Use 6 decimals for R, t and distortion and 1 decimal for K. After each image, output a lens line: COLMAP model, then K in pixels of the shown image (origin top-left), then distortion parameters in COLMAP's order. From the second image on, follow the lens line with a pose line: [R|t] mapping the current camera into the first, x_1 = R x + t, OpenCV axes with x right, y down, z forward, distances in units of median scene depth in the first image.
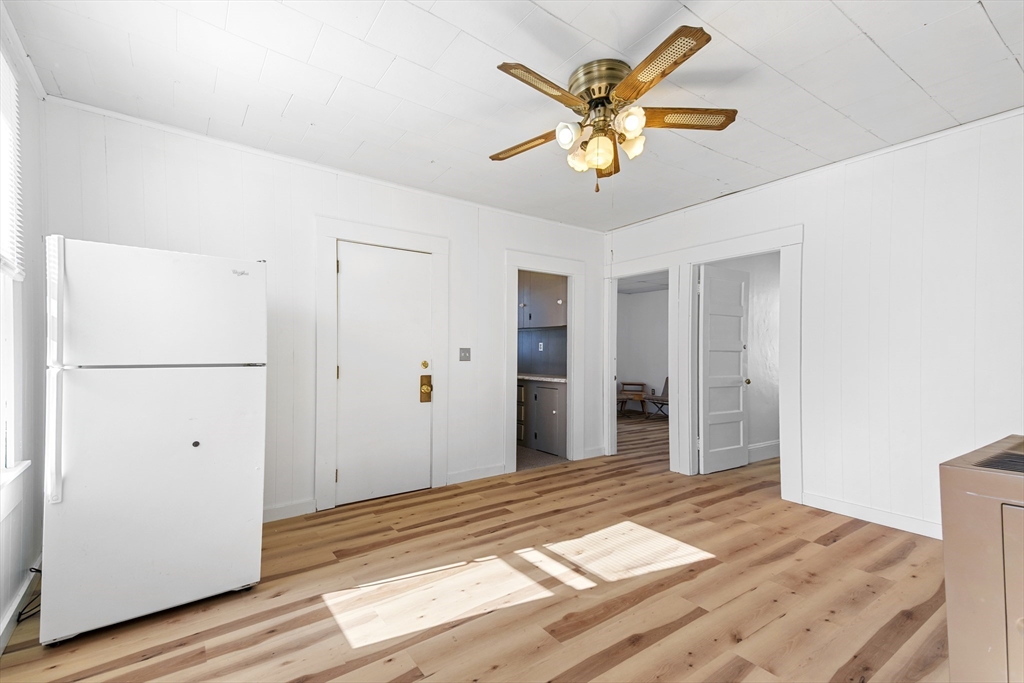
lens RADIAL K [[453.6, 0, 510.0], [0, 453.6, 349.5], [0, 0, 1]] dist [0.100511, -0.000478]
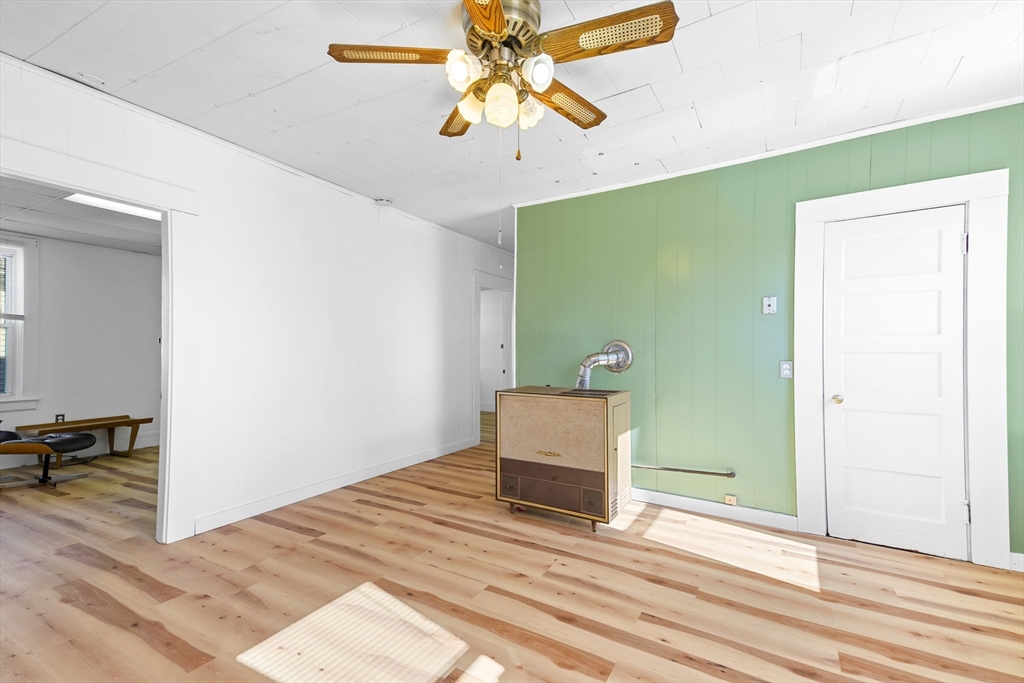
lens RADIAL K [[453.6, 0, 510.0], [0, 453.6, 349.5], [0, 0, 1]] dist [0.100511, -0.000478]
pose [[-0.388154, -0.001513, 0.921593, -0.466379], [-0.012596, 0.999914, -0.003664, 0.002380], [-0.921508, -0.013030, -0.388140, 1.072606]]
